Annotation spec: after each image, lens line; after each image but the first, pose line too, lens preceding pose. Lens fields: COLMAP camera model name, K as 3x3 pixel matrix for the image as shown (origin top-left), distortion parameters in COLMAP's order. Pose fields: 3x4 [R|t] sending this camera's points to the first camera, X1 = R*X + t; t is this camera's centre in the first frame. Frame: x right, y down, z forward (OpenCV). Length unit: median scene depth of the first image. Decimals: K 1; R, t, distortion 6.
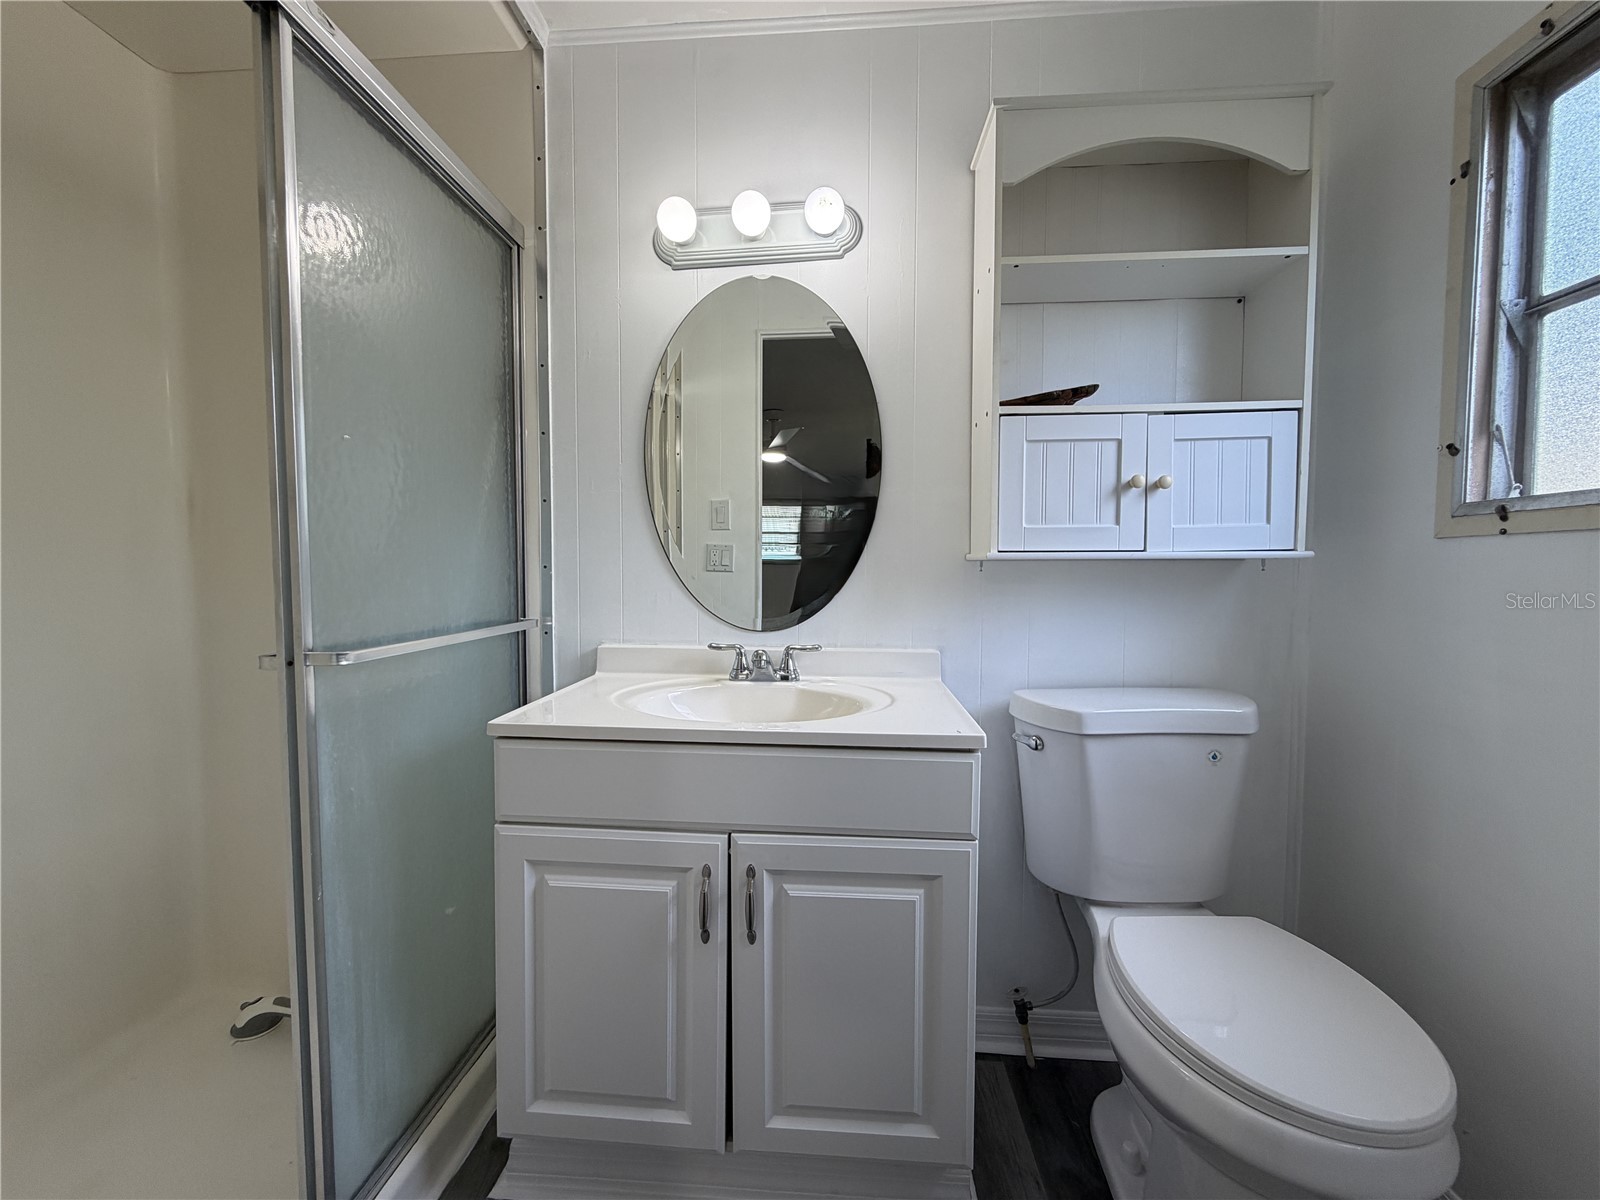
lens RADIAL K [[639.9, 0, 795.4], [0, 639.9, 600.0], [0, 0, 1]] dist [0.001388, -0.000033]
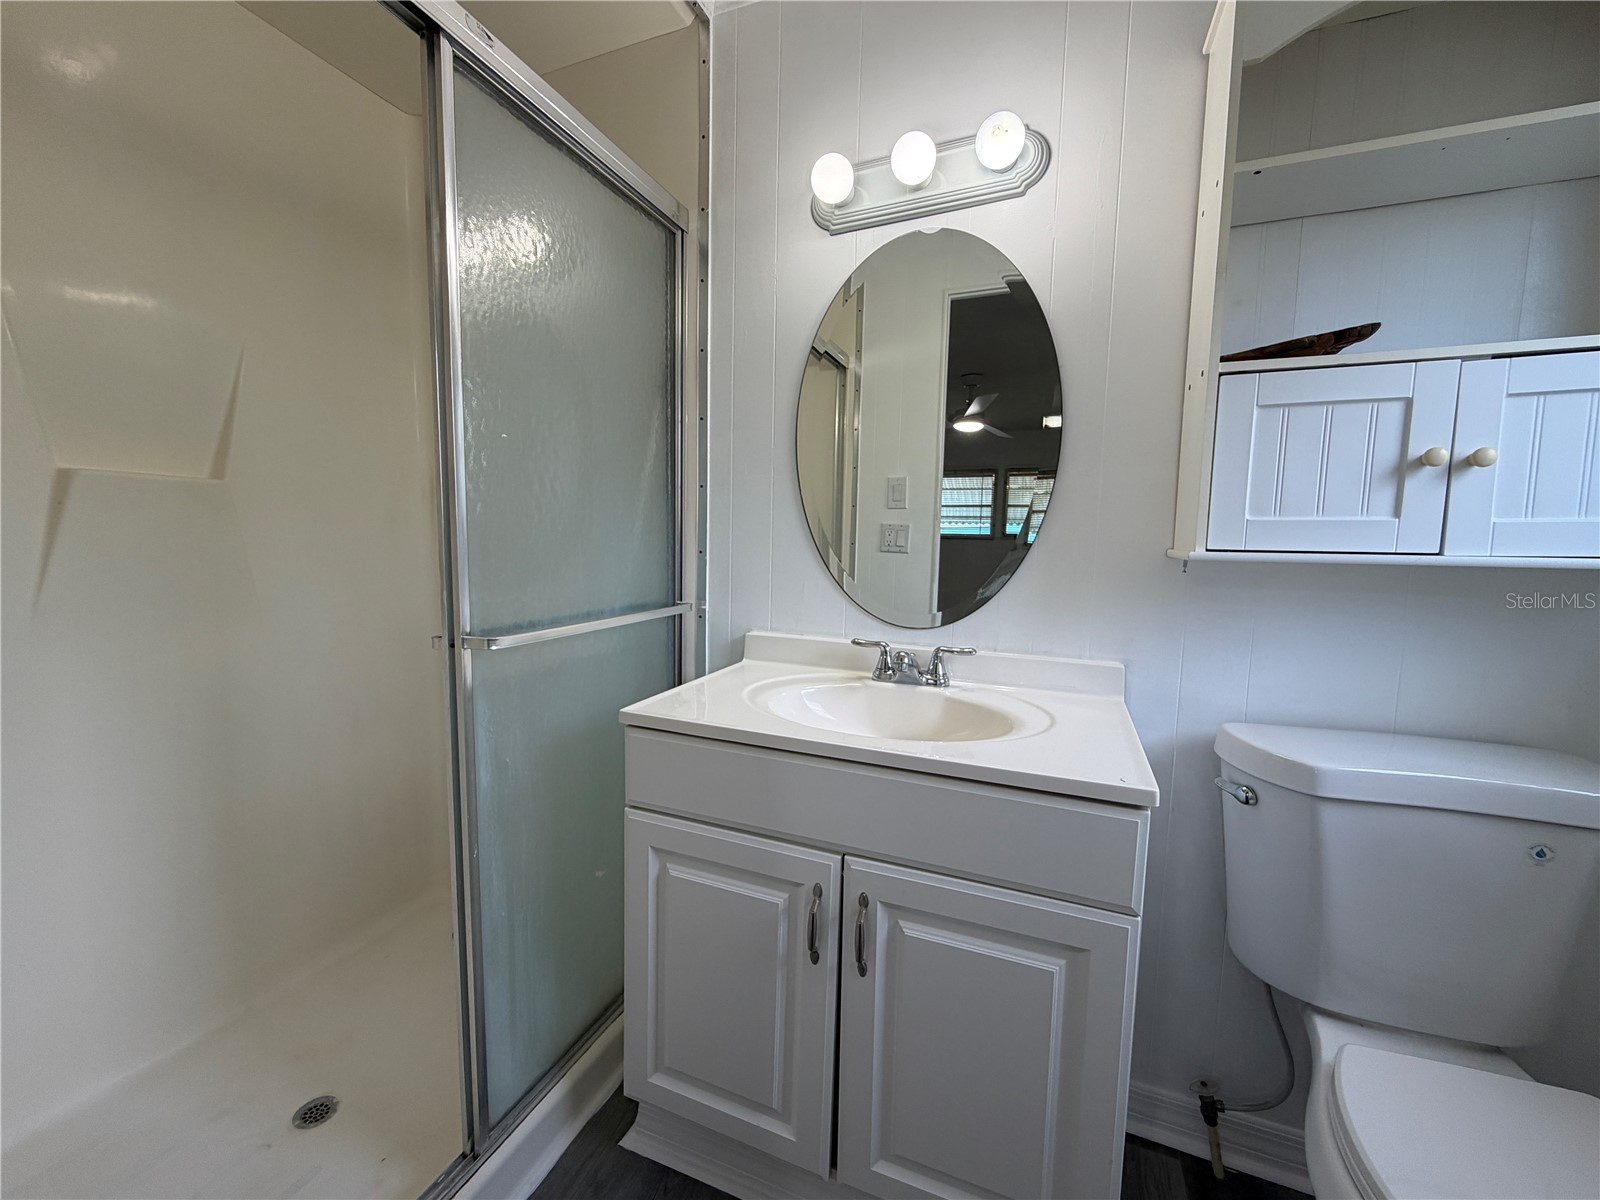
lens RADIAL K [[640.5, 0, 795.3], [0, 640.5, 600.1], [0, 0, 1]] dist [0.000057, 0.000595]
pose [[0.951237, 0.045735, -0.305051, 0.079351], [-0.031485, 0.998178, 0.051473, -0.039536], [0.306850, -0.039358, 0.950944, 0.093601]]
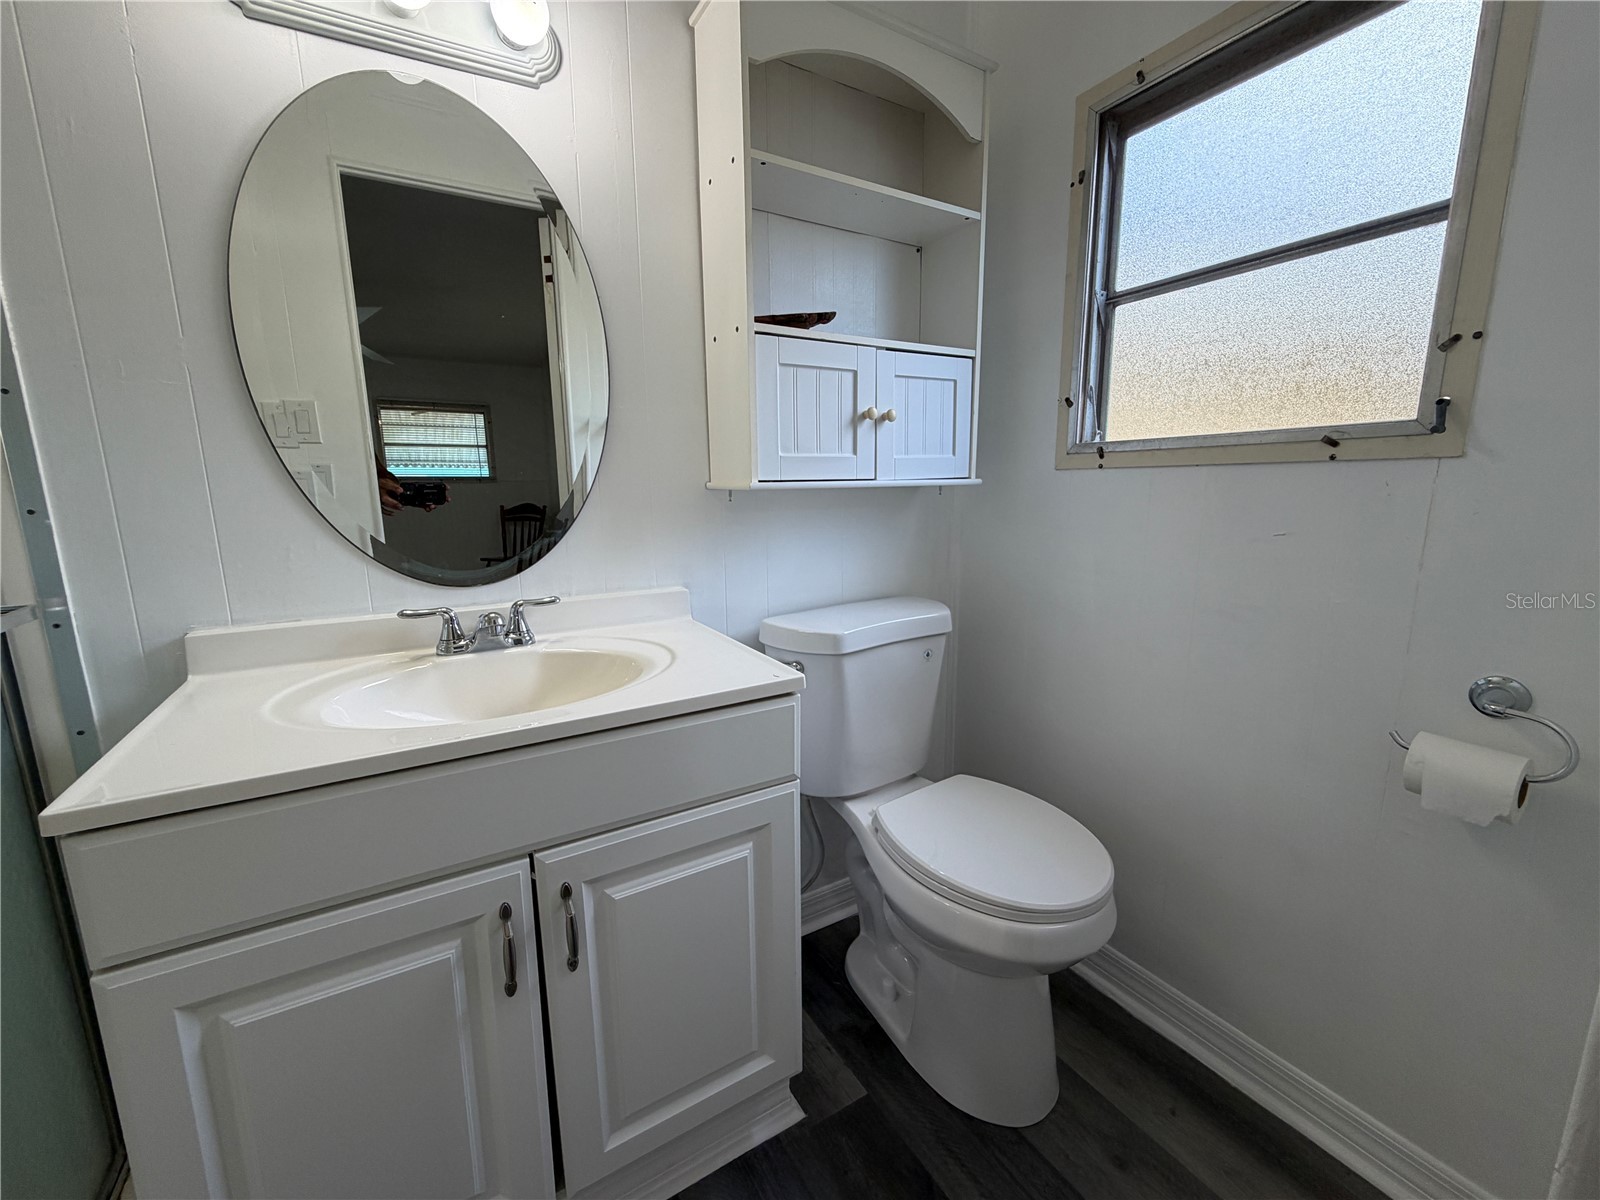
lens RADIAL K [[640.5, 0, 795.3], [0, 640.5, 600.1], [0, 0, 1]] dist [0.000057, 0.000595]
pose [[0.819081, -0.114281, 0.562180, -0.199652], [0.039949, 0.988941, 0.142828, -0.034649], [-0.572285, -0.094530, 0.814588, 0.171063]]
